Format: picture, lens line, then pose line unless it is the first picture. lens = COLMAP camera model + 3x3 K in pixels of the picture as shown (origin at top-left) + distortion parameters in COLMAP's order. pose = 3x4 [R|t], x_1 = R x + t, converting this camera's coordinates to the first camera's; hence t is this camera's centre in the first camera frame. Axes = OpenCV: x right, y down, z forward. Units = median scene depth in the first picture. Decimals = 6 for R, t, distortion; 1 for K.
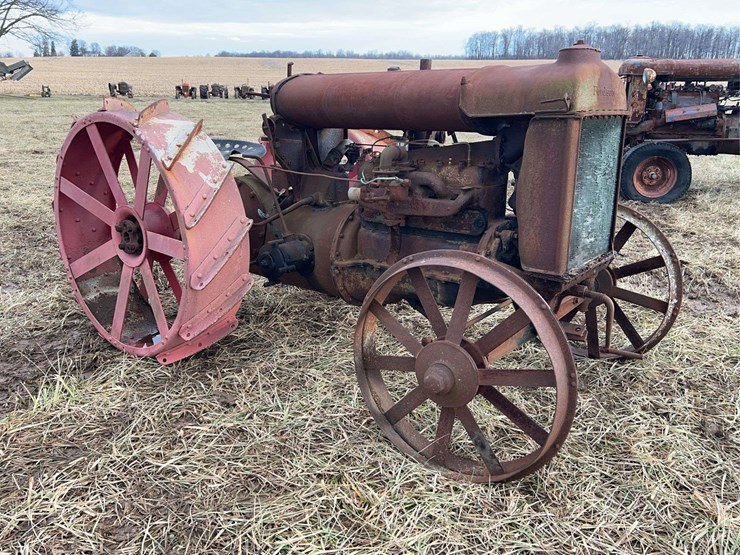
lens RADIAL K [[631.9, 0, 365.8], [0, 631.9, 274.2], [0, 0, 1]] dist [0.047068, -0.052901]
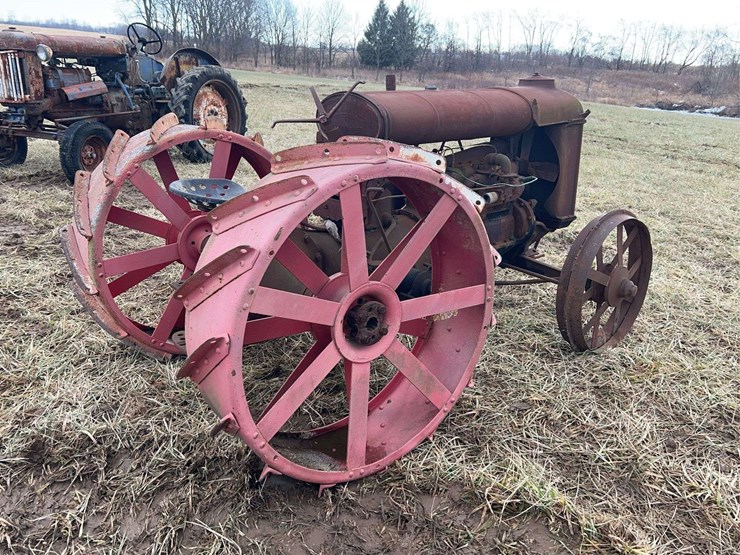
lens RADIAL K [[631.9, 0, 374.2], [0, 631.9, 273.3], [0, 0, 1]] dist [0.047068, -0.052901]
pose [[0.218040, -0.306167, 0.926672, -1.067199], [0.239478, 0.937272, 0.253322, -0.308003], [-0.946102, 0.166683, 0.277683, 0.796448]]
